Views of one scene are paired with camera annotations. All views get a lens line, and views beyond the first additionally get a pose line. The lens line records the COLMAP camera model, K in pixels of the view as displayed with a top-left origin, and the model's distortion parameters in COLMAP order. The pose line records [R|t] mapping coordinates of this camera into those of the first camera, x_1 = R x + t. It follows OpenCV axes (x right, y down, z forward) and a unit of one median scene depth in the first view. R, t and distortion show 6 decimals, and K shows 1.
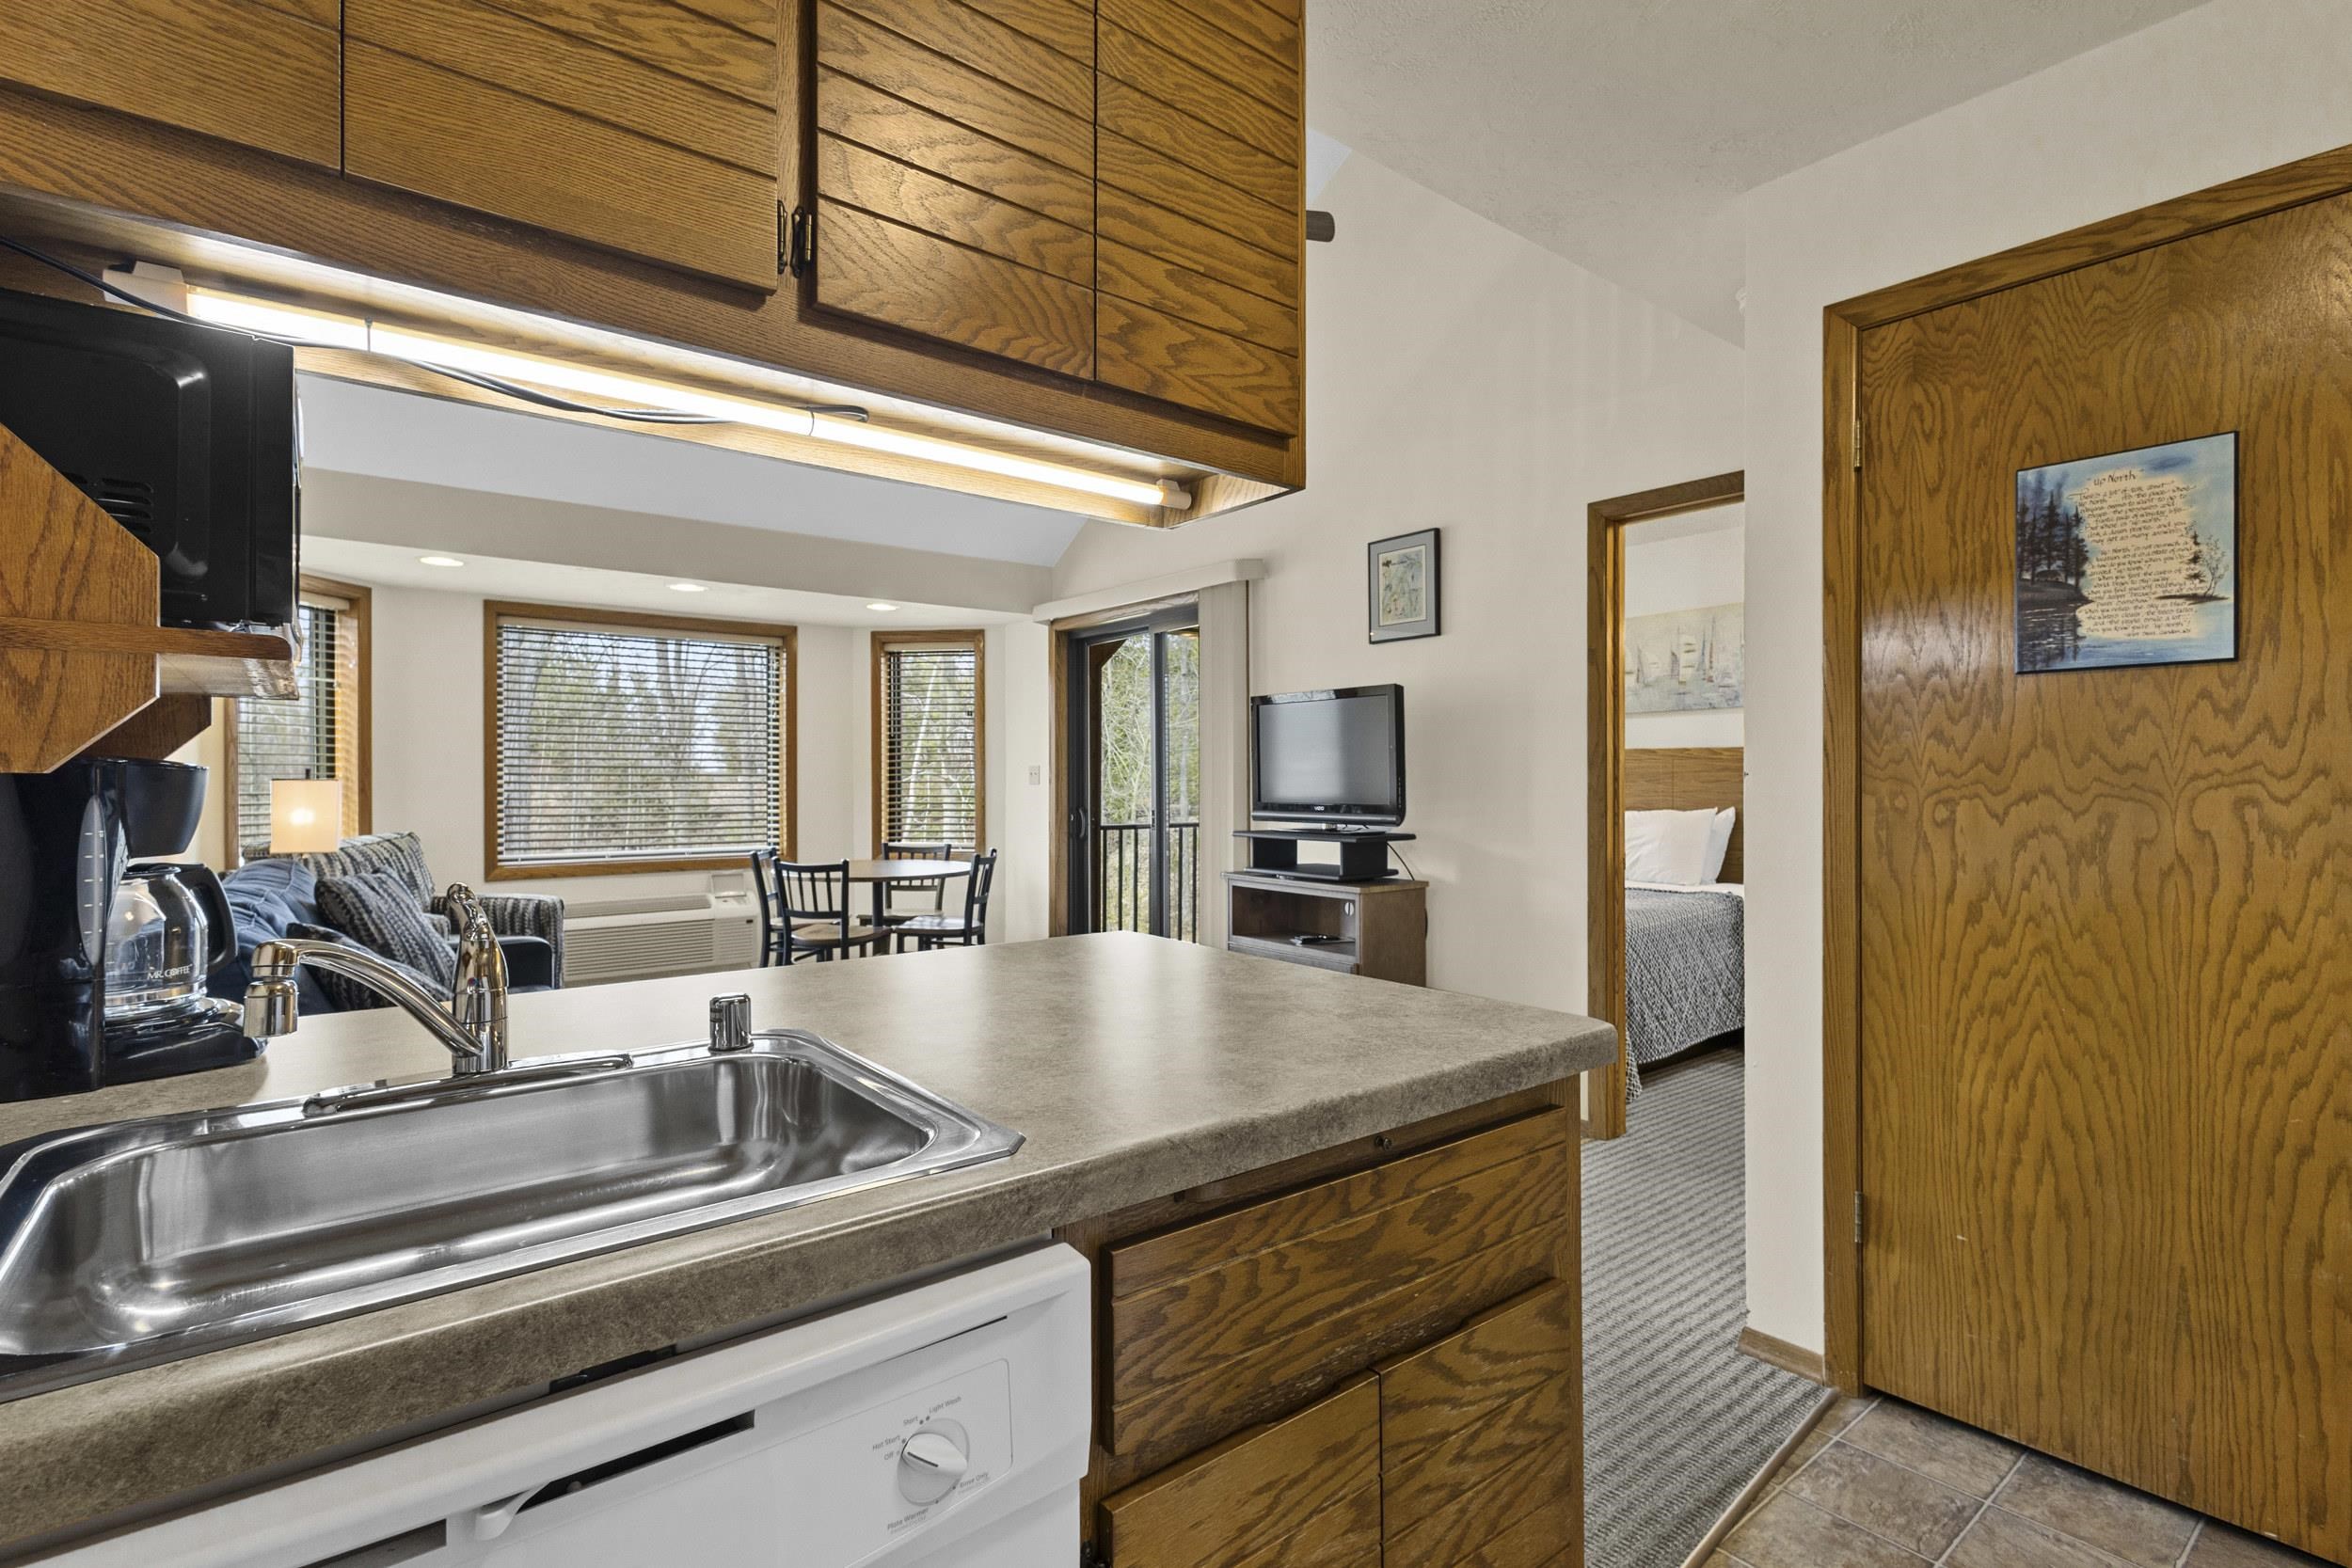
lens RADIAL K [[1093.9, 0, 1182.8], [0, 1093.9, 780.2], [0, 0, 1]] dist [0.010766, -0.002871]
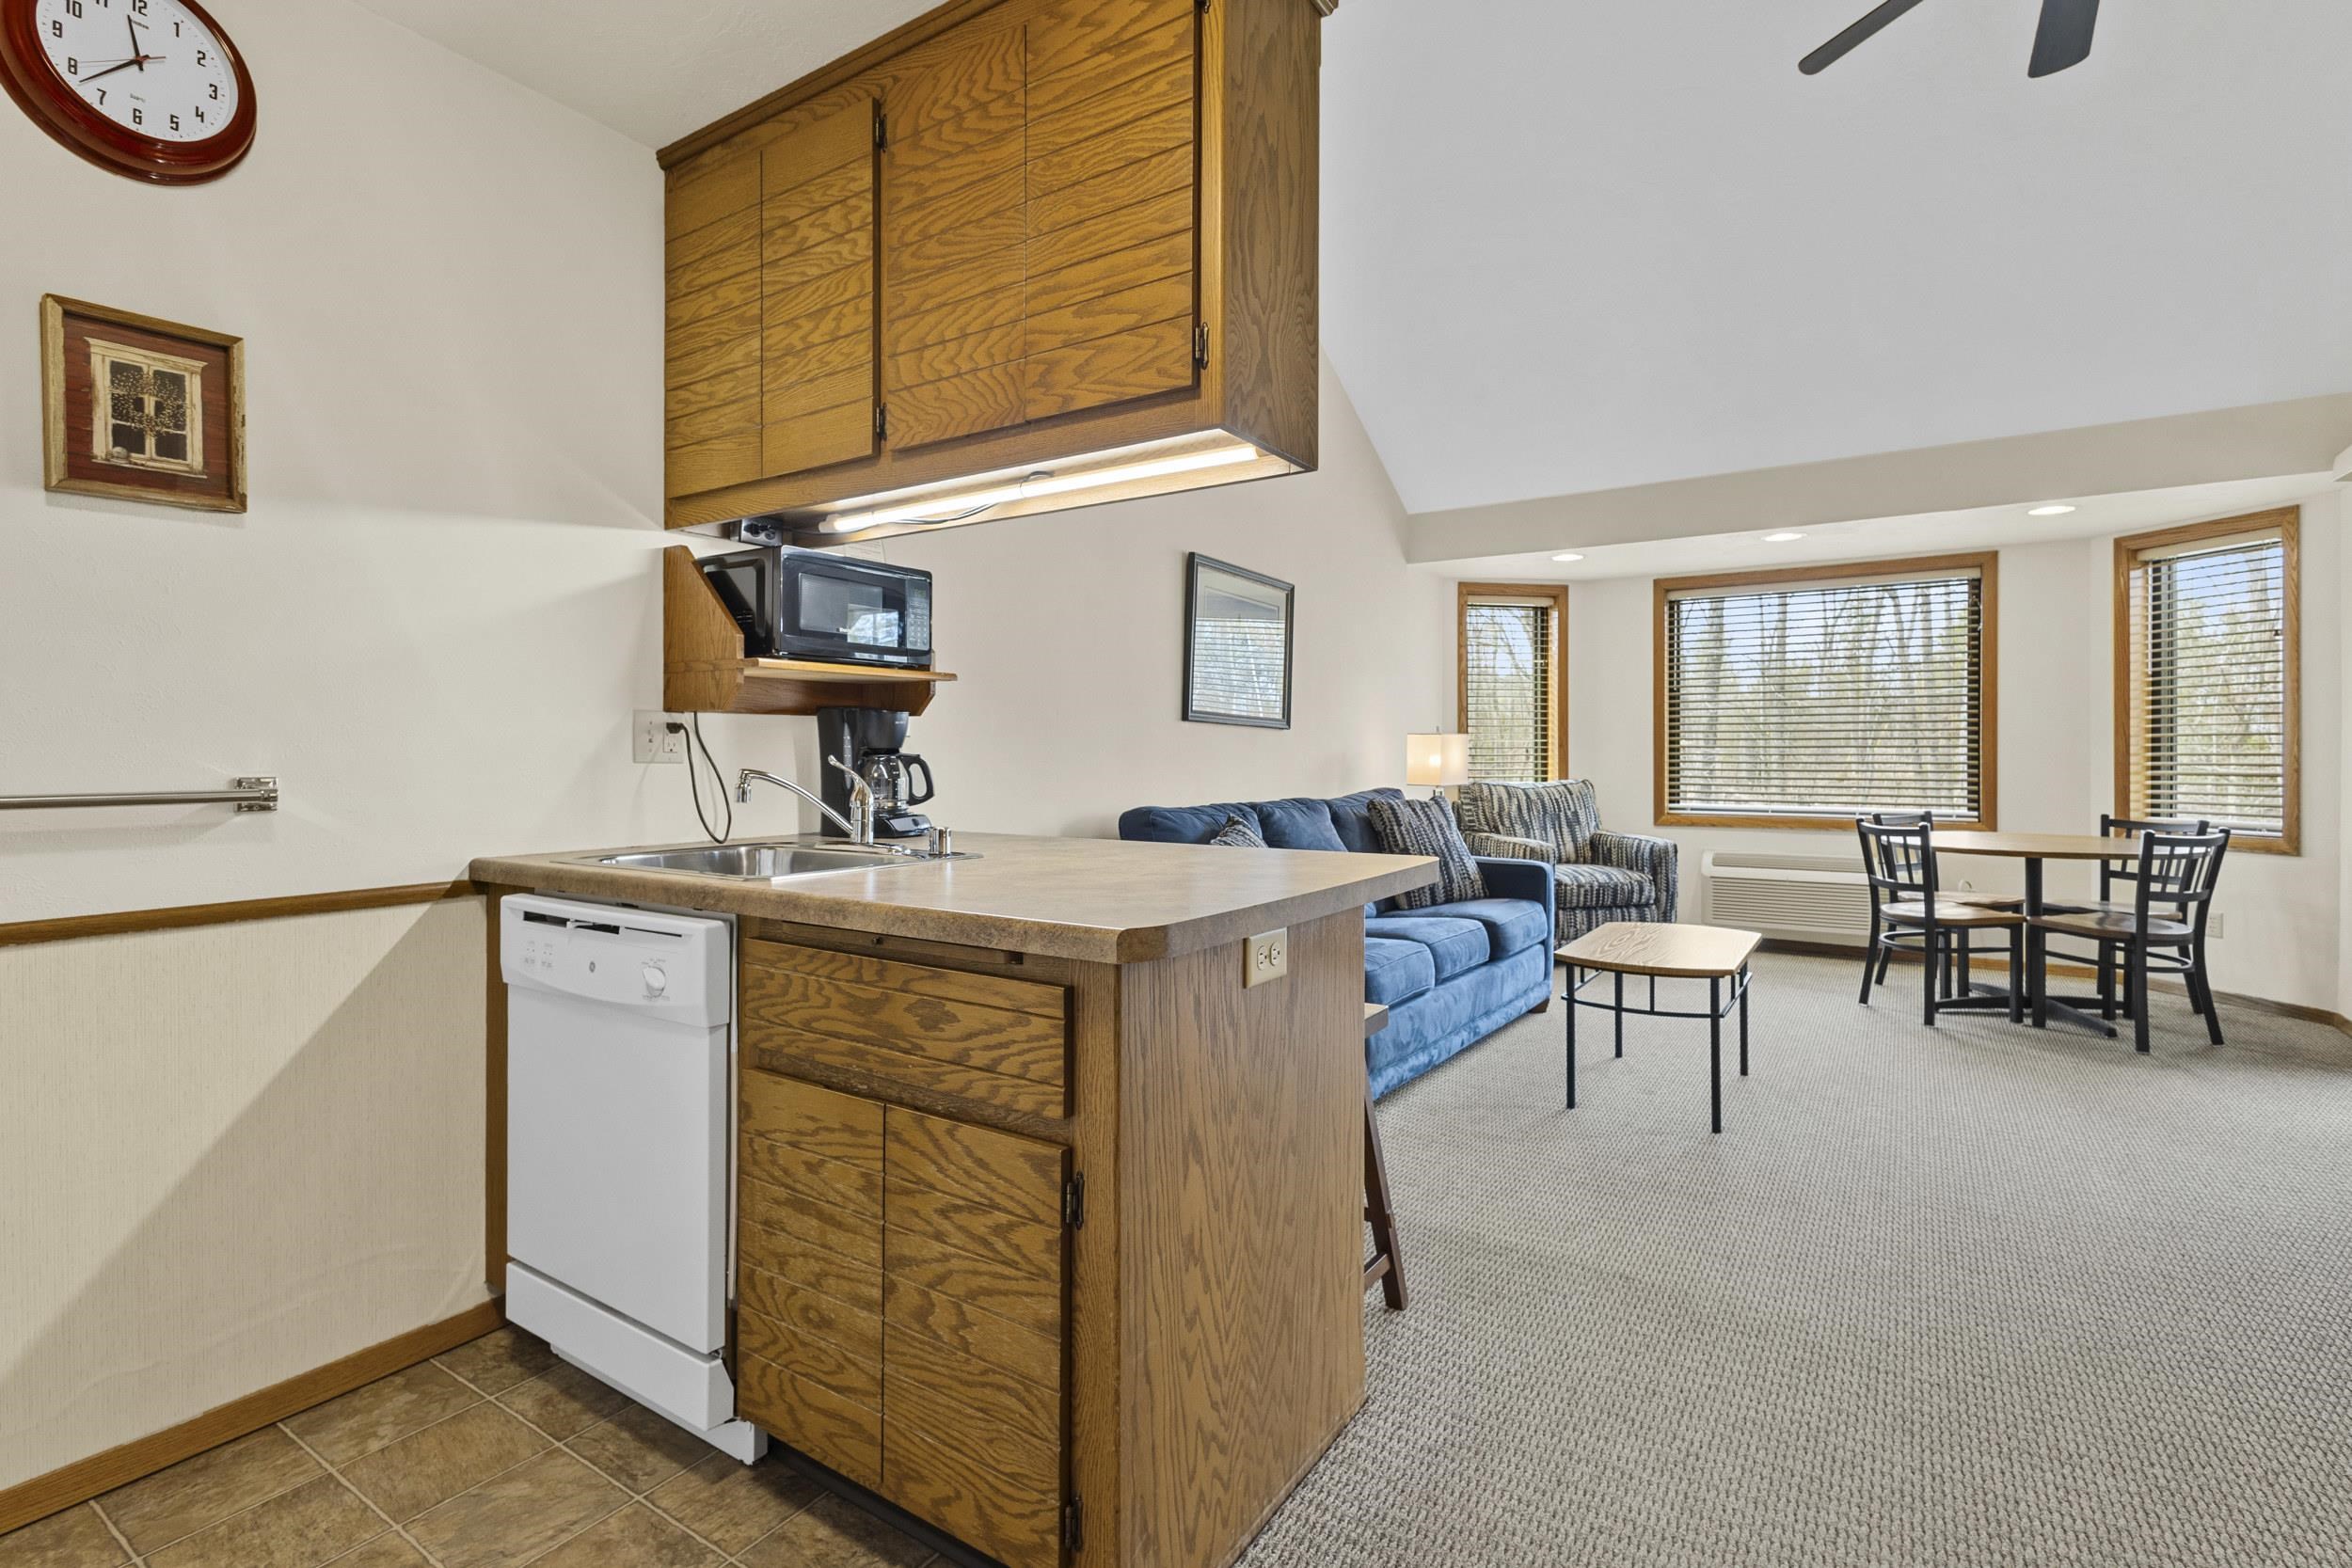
lens RADIAL K [[1093.9, 0, 1165.1], [0, 1093.9, 757.4], [0, 0, 1]] dist [0.010766, -0.002871]
pose [[0.304418, 0.004788, -0.952527, 0.515848], [0.000977, 0.999985, 0.005338, 0.025207], [0.952538, -0.002555, 0.304409, 0.285387]]
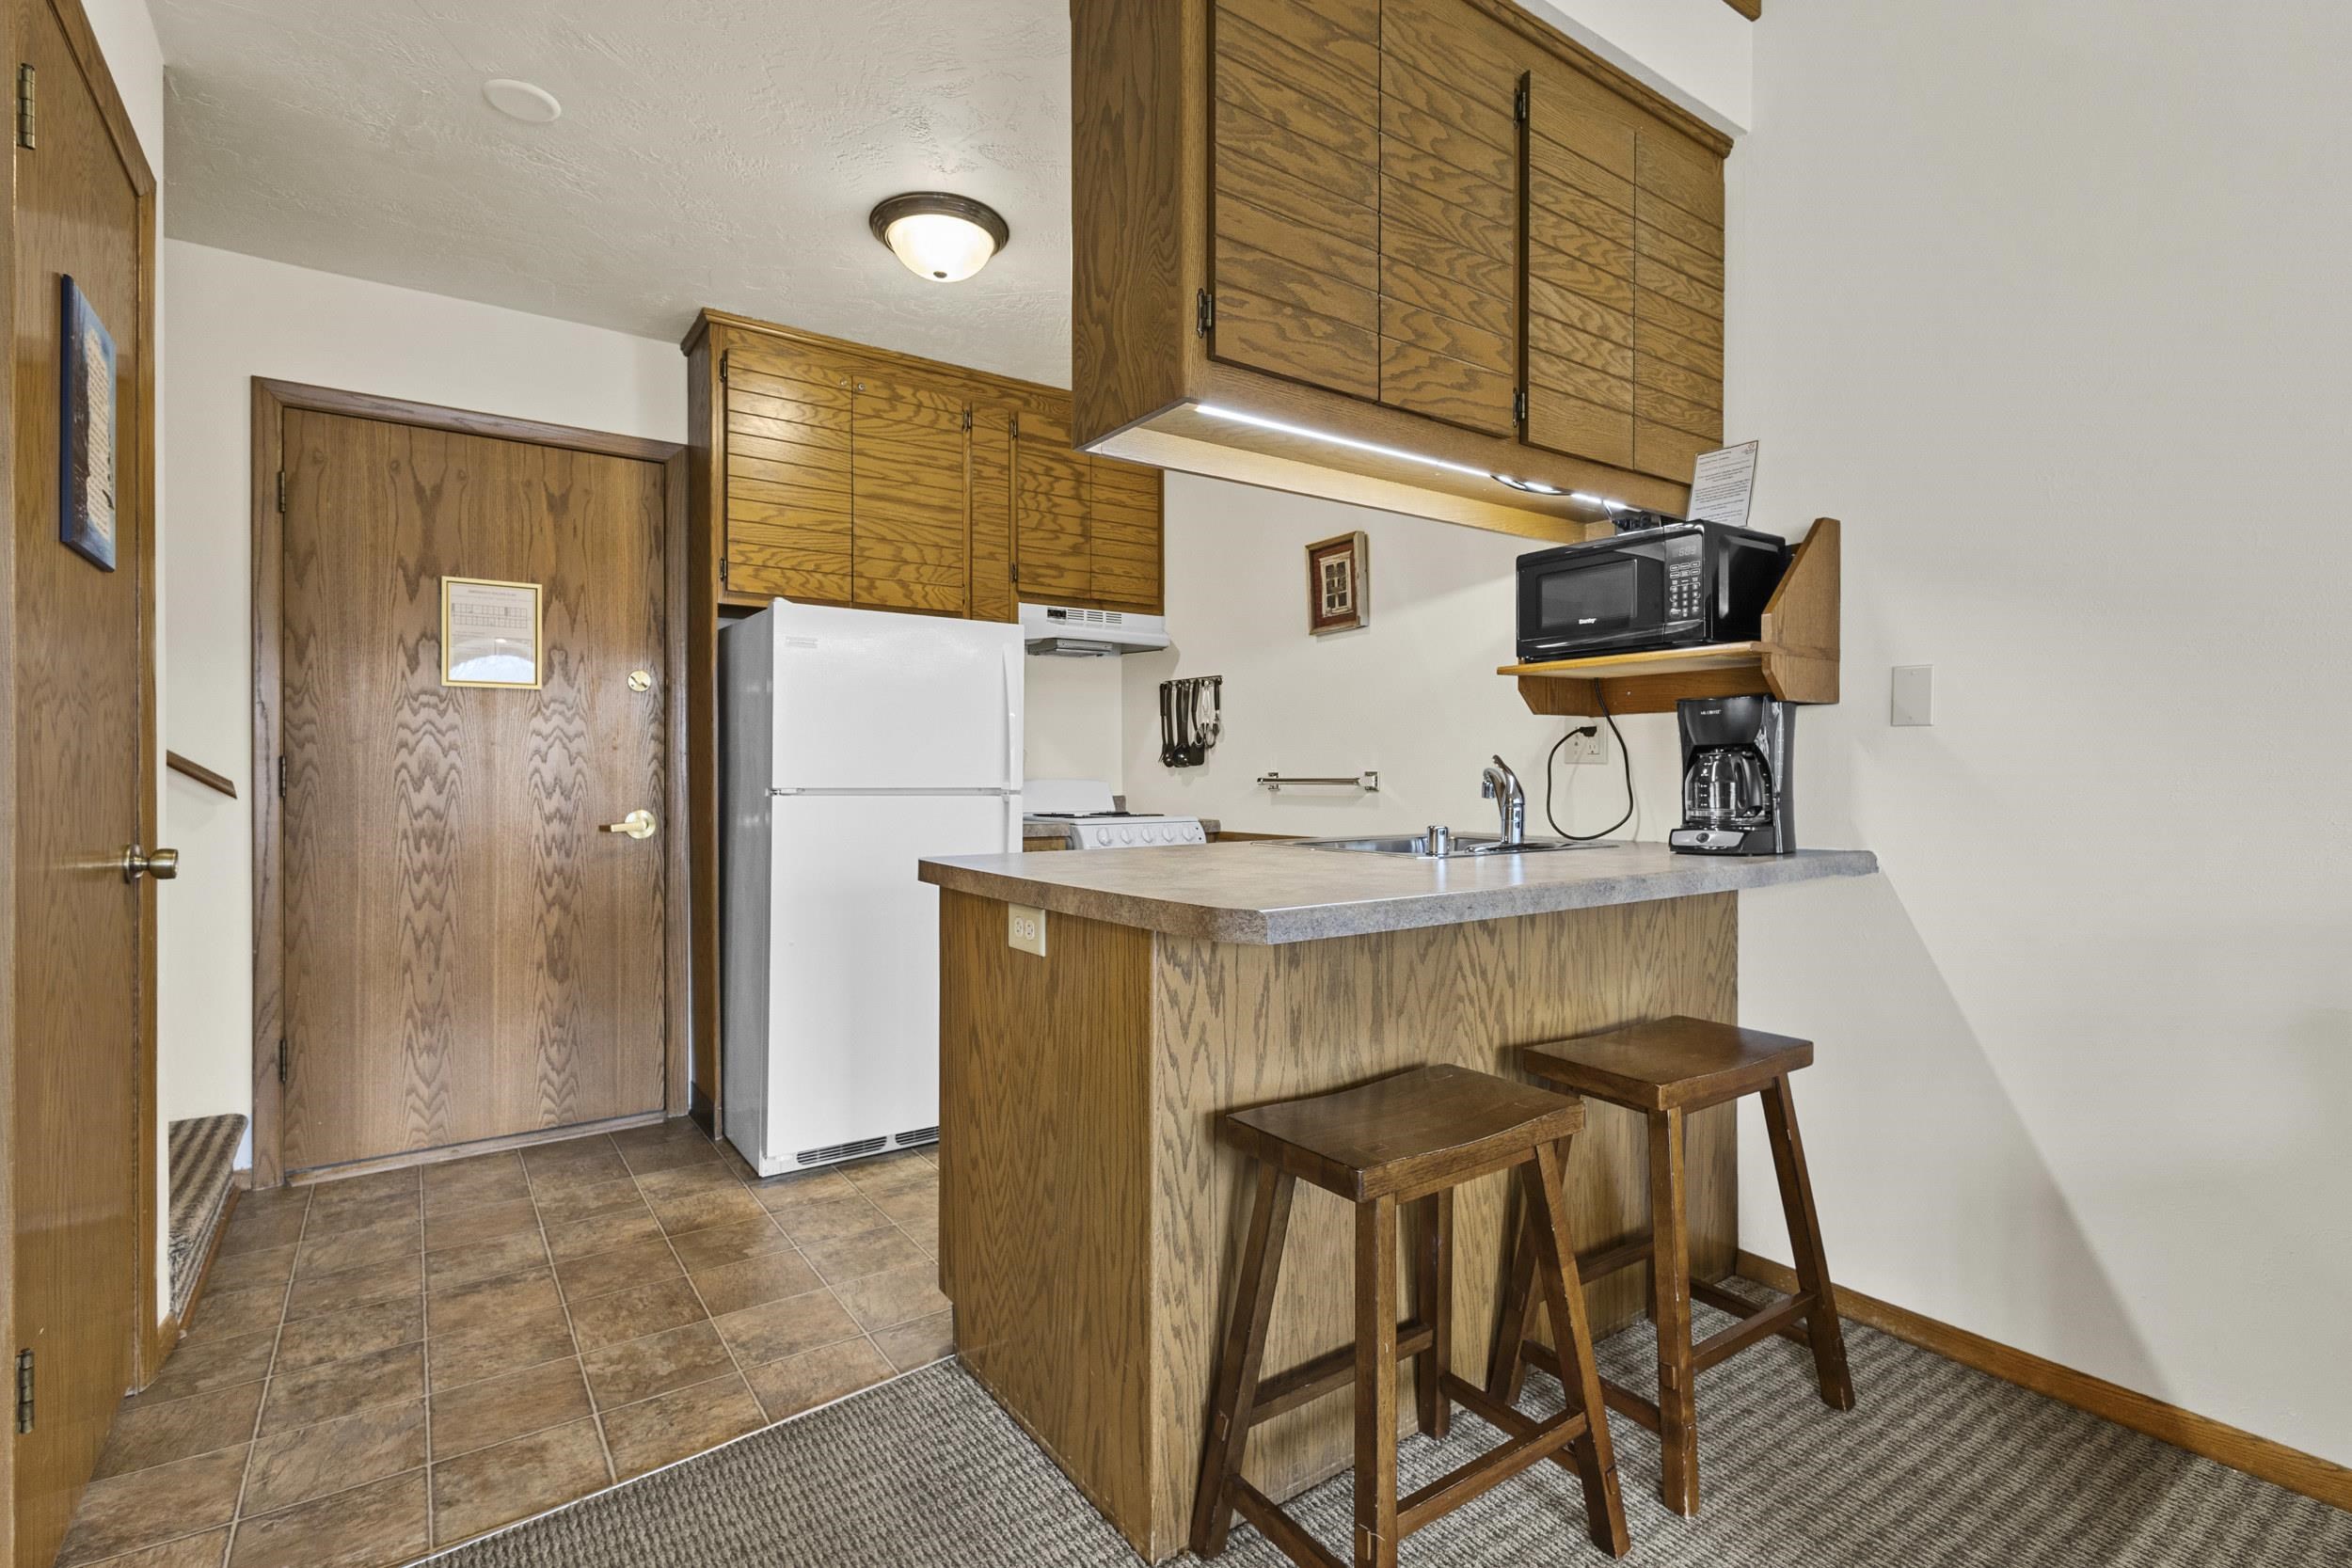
lens RADIAL K [[1093.9, 0, 1172.7], [0, 1093.9, 774.6], [0, 0, 1]] dist [0.010766, -0.002871]
pose [[-0.997695, 0.001299, 0.067851, -0.032893], [0.001421, 0.999997, 0.001750, 0.038428], [-0.067848, 0.001842, -0.997694, 1.002007]]
